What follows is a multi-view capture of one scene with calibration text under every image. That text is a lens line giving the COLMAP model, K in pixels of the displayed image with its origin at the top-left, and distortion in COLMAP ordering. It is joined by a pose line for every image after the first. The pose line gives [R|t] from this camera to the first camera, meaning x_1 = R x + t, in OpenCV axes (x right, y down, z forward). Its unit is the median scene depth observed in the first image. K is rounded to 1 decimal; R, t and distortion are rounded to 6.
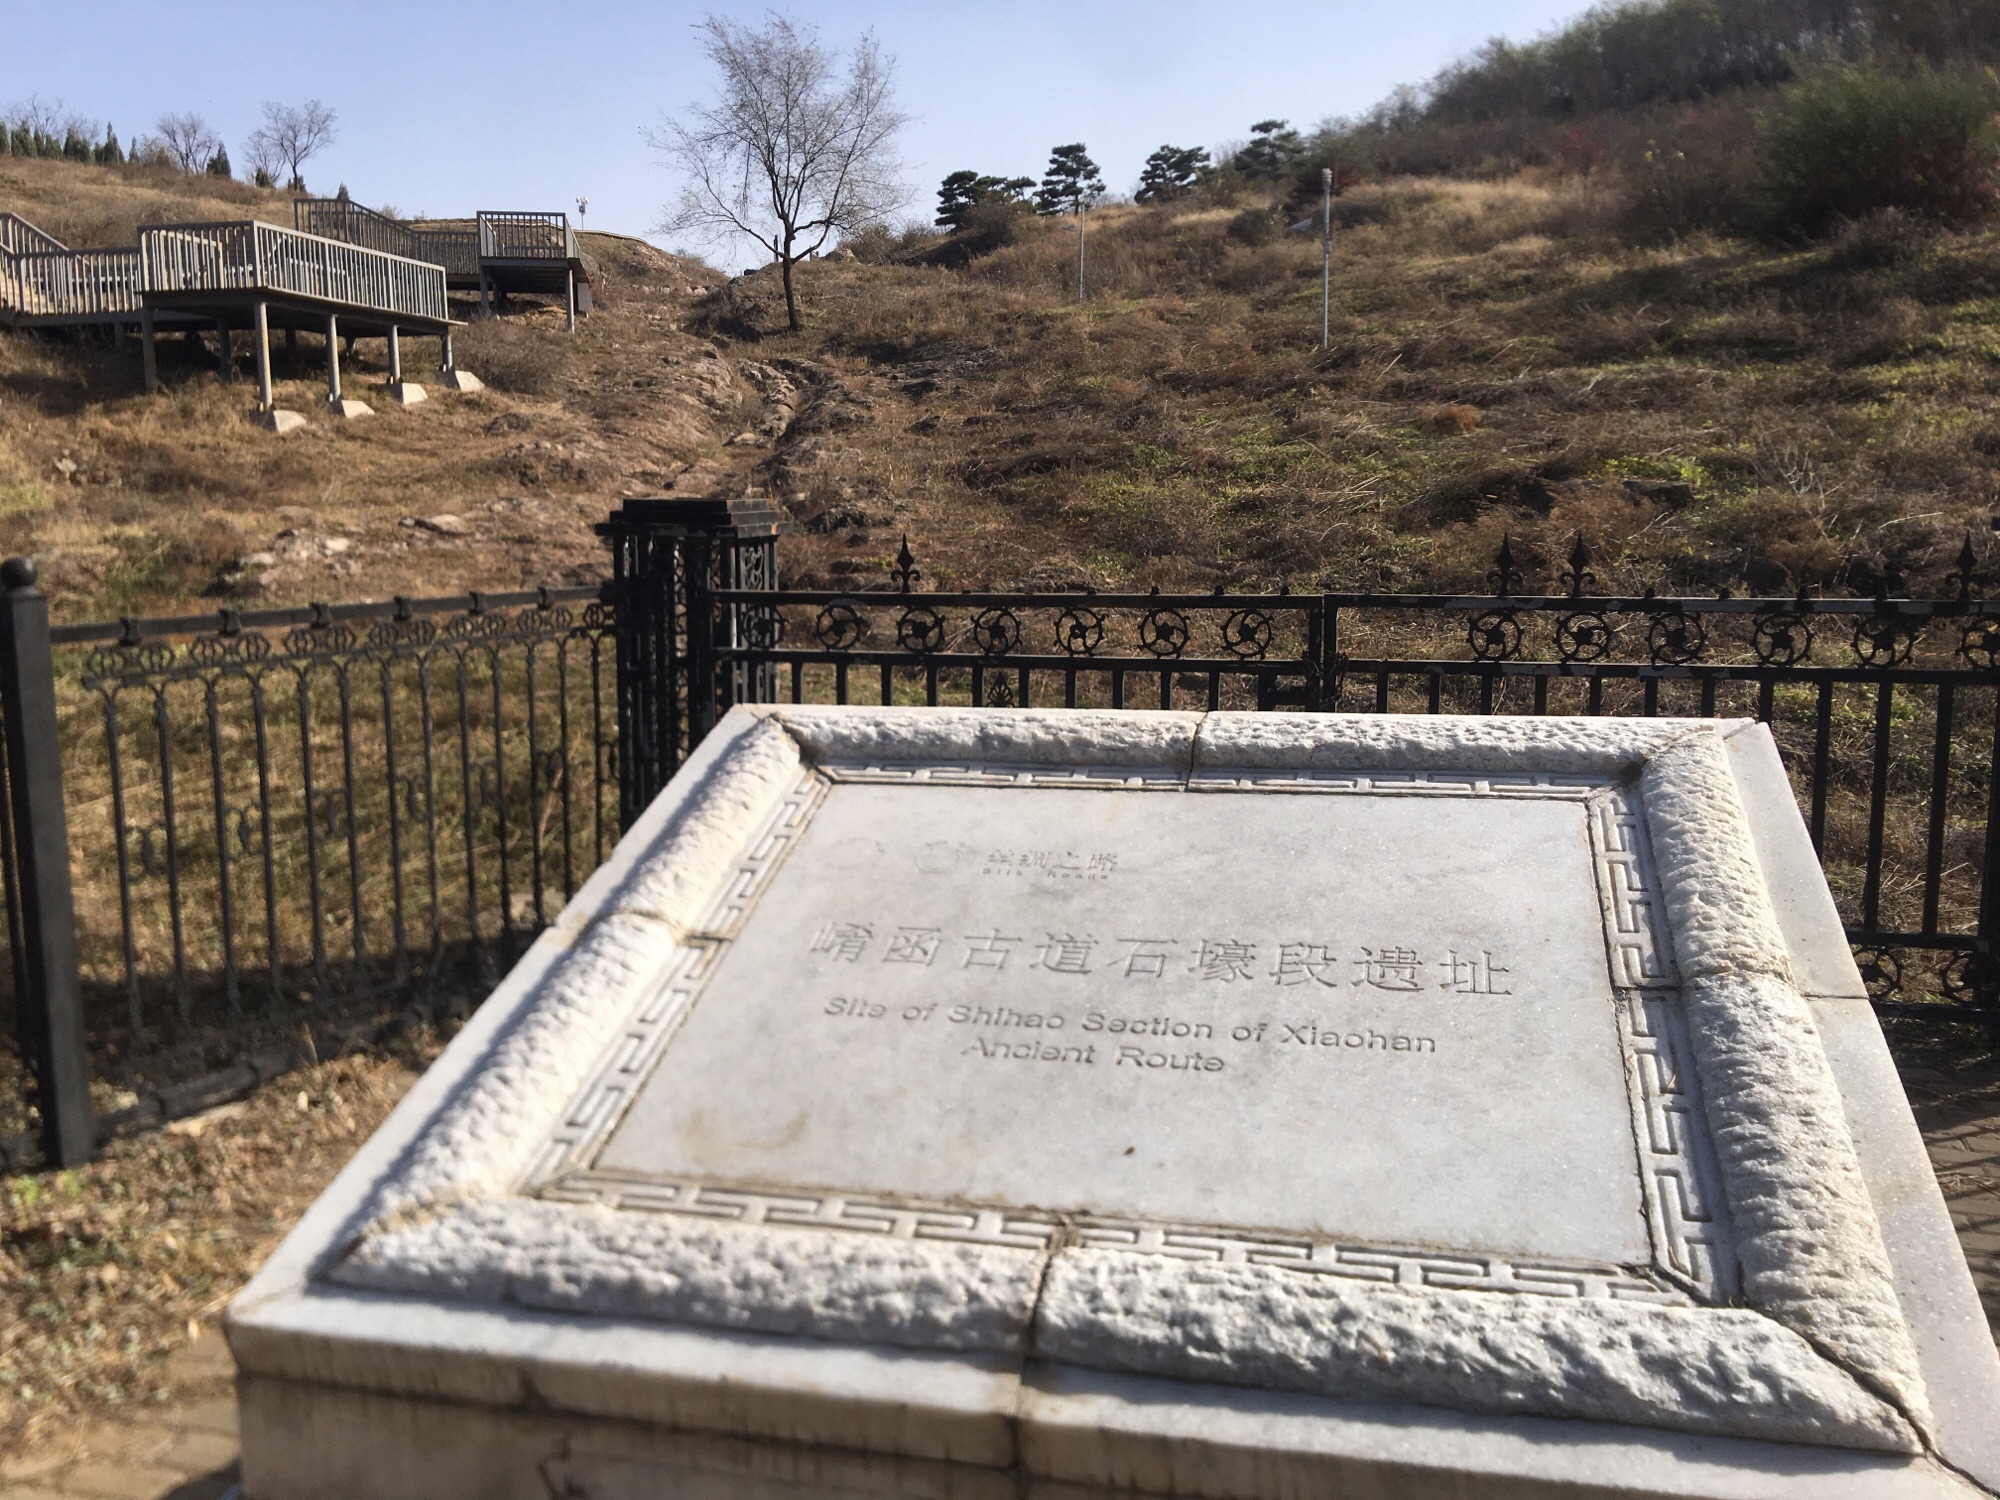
lens RADIAL K [[1680.5, 0, 1008.1], [0, 1680.5, 748.2], [0, 0, 1]] dist [0.059790, -0.094689]
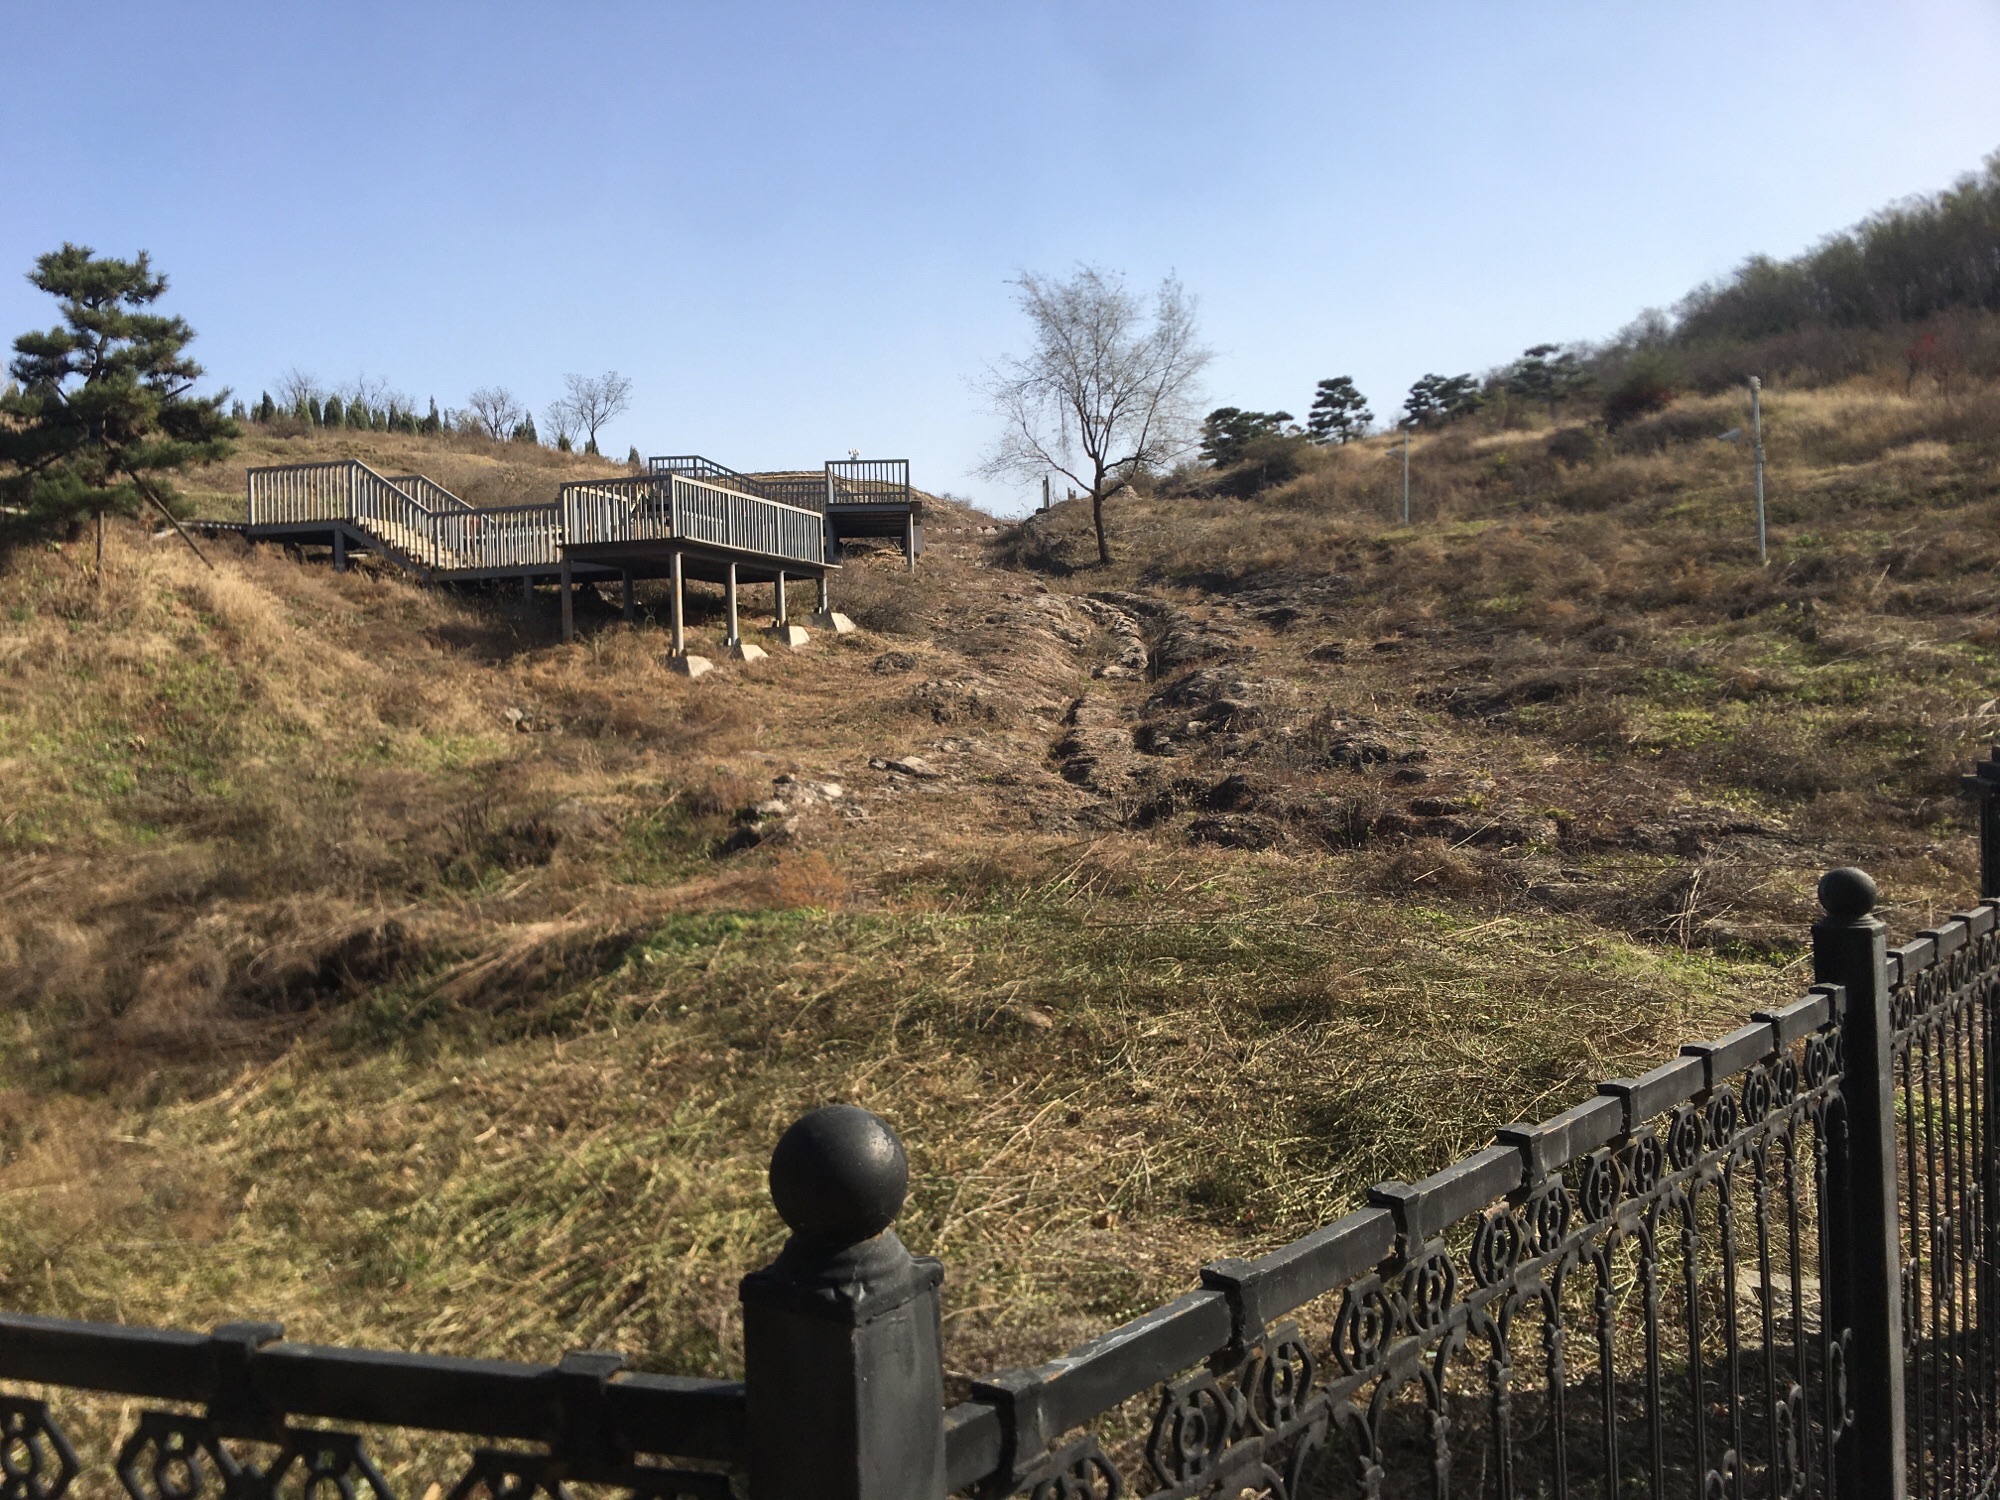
lens RADIAL K [[1680.5, 0, 992.3], [0, 1680.5, 750.2], [0, 0, 1]] dist [0.059790, -0.094689]
pose [[0.991586, -0.015779, -0.128482, -0.103999], [-0.001397, 0.991181, -0.132510, -0.008968], [0.129440, 0.131575, 0.982819, 0.037620]]
